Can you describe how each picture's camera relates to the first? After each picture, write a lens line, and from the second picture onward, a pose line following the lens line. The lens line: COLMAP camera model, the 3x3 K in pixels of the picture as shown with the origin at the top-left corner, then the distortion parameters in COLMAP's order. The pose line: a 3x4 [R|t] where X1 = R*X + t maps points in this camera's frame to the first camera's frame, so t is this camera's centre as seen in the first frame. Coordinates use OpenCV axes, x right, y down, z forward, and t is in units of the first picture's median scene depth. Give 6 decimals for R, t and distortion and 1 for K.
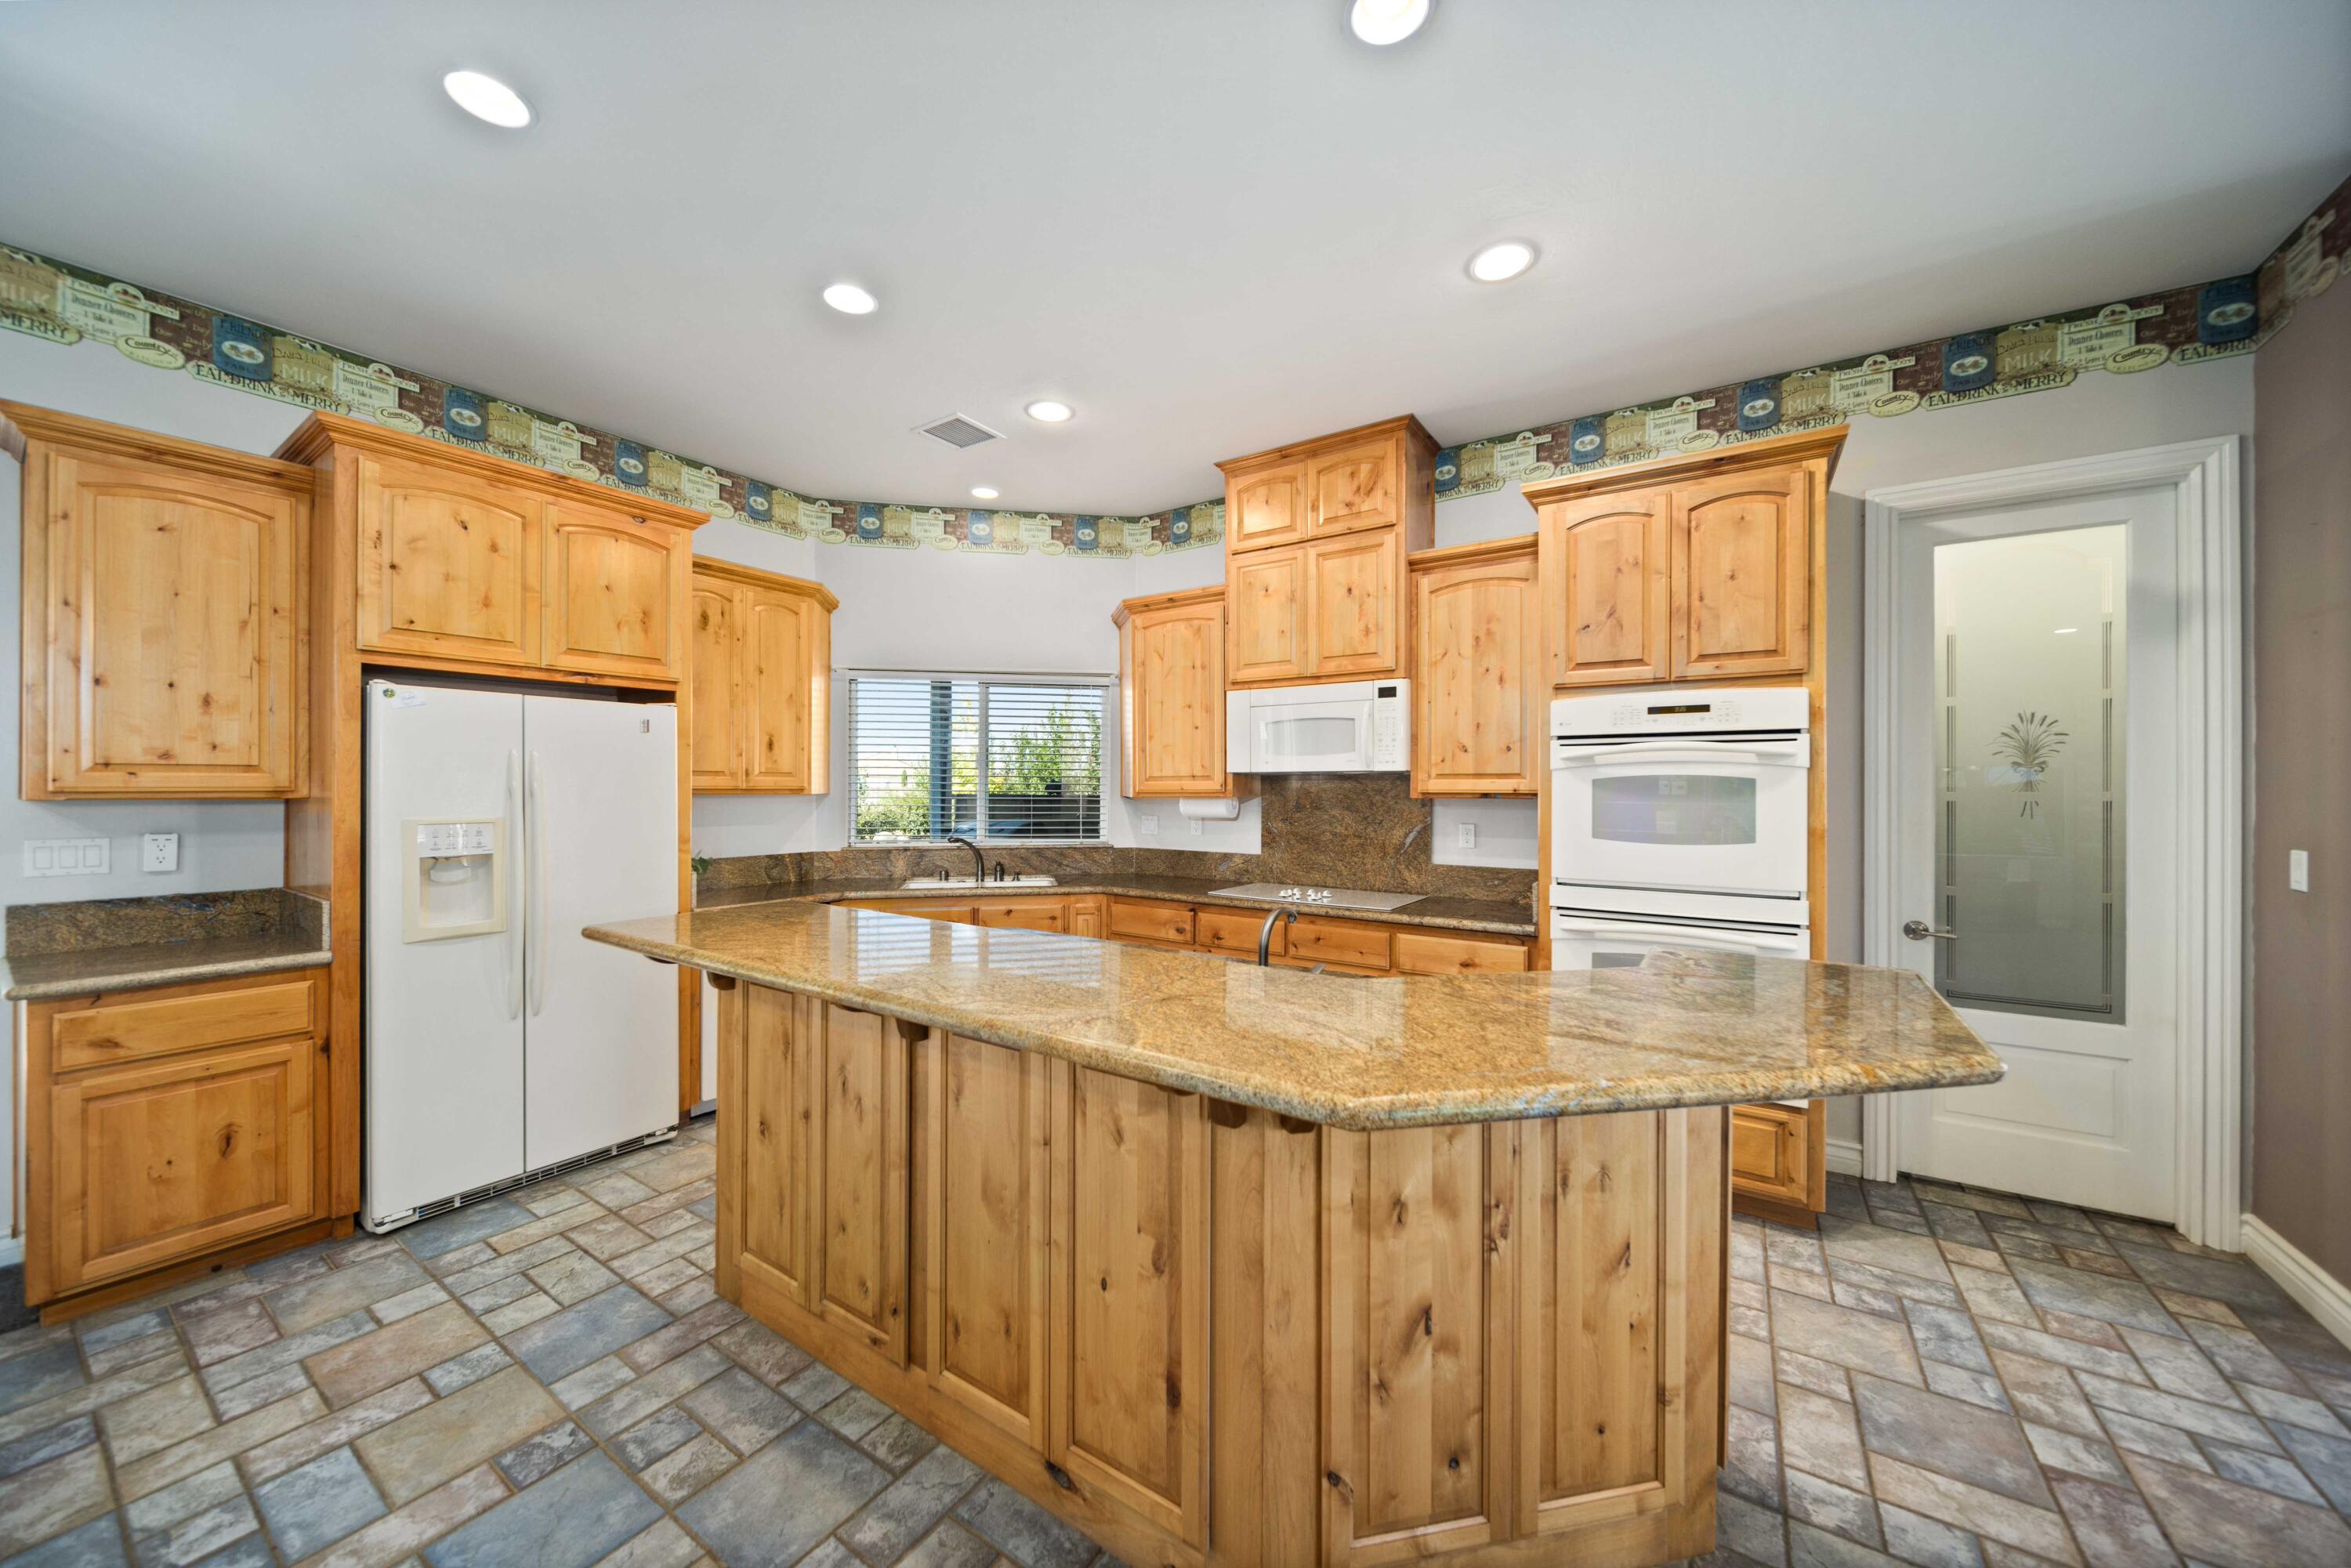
lens RADIAL K [[834.1, 0, 1173.8], [0, 834.1, 784.1], [0, 0, 1]] dist [-0.000434, -0.000988]
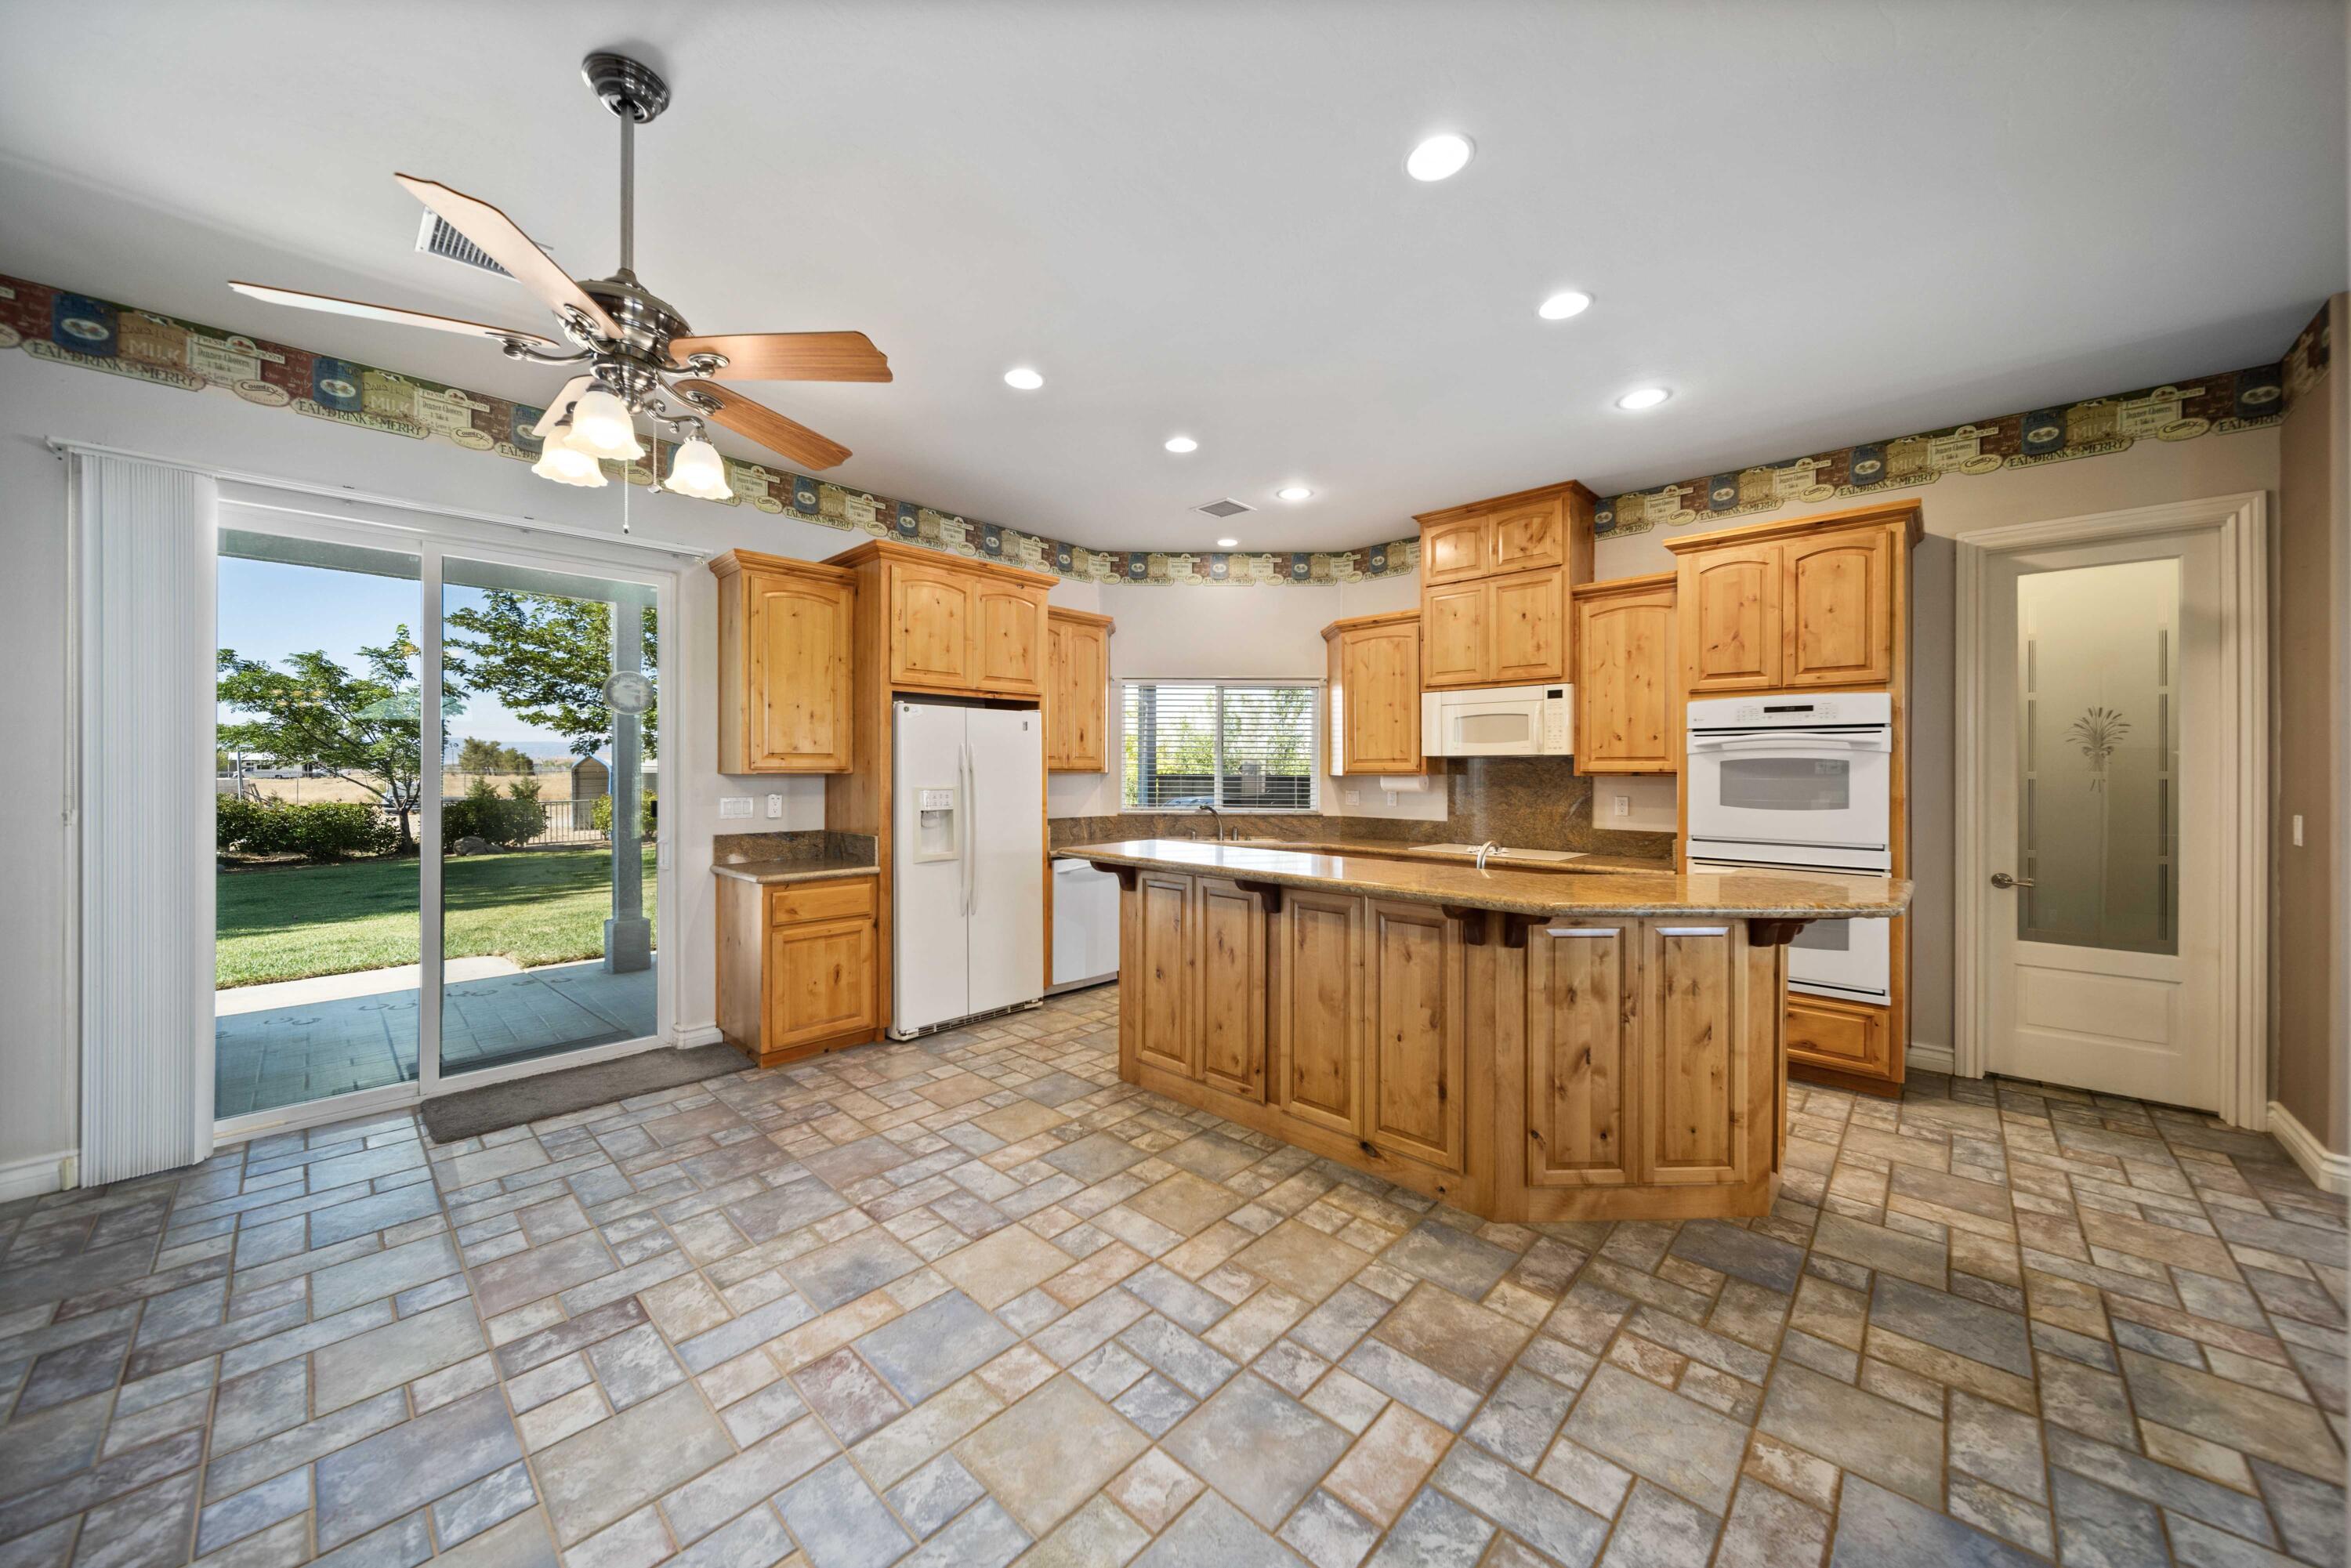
lens RADIAL K [[834.1, 0, 1176.1], [0, 834.1, 765.0], [0, 0, 1]] dist [-0.000434, -0.000988]
pose [[0.986482, -0.000374, -0.163869, -0.142615], [0.000236, 1.000000, -0.000860, 0.001338], [0.163869, 0.000810, 0.986482, -0.473584]]
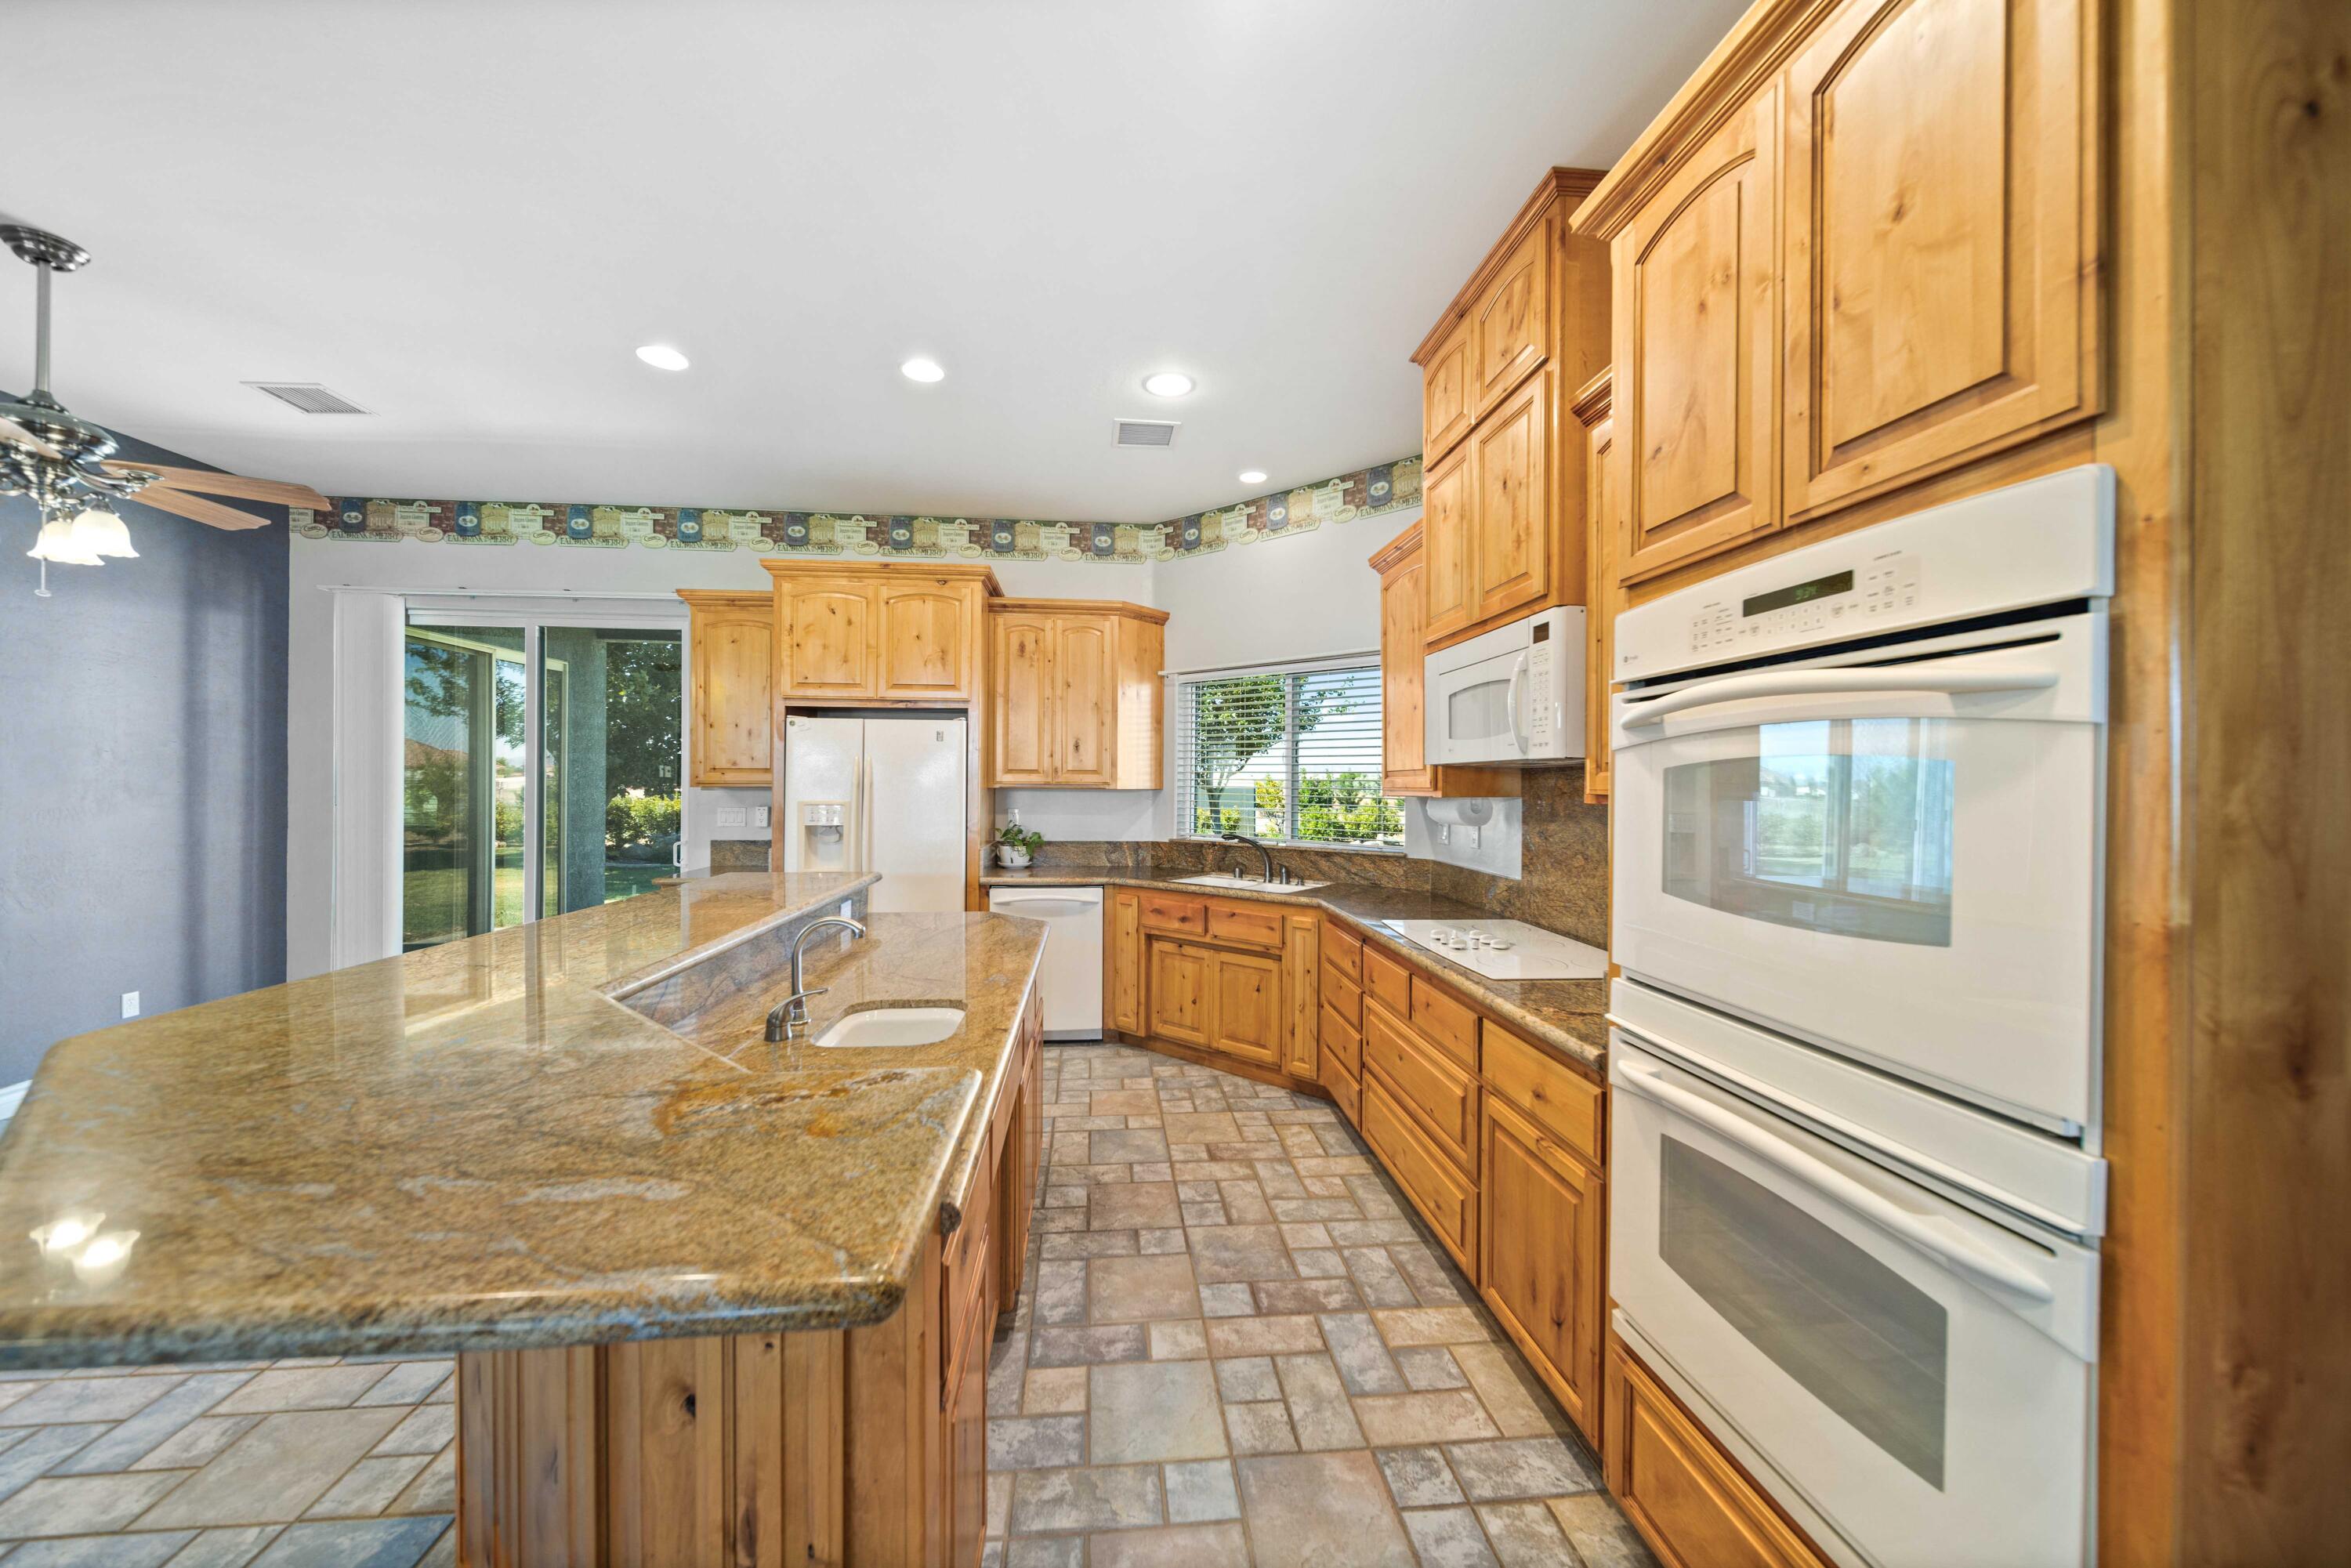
lens RADIAL K [[834.1, 0, 1171.3], [0, 834.1, 784.3], [0, 0, 1]] dist [-0.000434, -0.000988]
pose [[0.630872, 0.004000, -0.775877, 0.719688], [-0.002278, 0.999992, 0.003302, 0.002136], [0.775884, -0.000316, 0.630876, 0.499687]]
